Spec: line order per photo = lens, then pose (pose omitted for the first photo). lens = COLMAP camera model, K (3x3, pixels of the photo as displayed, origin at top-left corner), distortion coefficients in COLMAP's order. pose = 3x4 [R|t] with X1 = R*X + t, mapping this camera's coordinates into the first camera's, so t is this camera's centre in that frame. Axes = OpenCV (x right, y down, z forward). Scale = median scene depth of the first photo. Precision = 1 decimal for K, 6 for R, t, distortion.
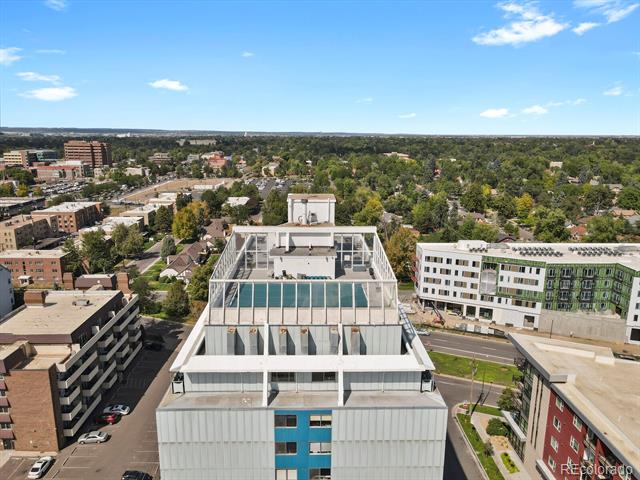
lens RADIAL K [[469.1, 0, 320.2], [0, 469.1, 239.1], [0, 0, 1]] dist [0.019868, -0.002677]
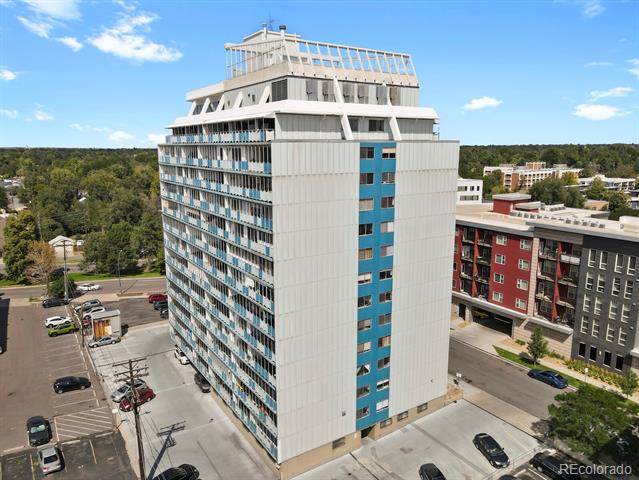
lens RADIAL K [[468.4, 0, 319.2], [0, 468.4, 239.9], [0, 0, 1]] dist [0.019868, -0.002677]
pose [[0.853586, -0.112180, 0.508731, -0.805044], [0.124014, 0.992223, 0.010715, 0.574578], [-0.505977, 0.053943, 0.860859, 0.044909]]
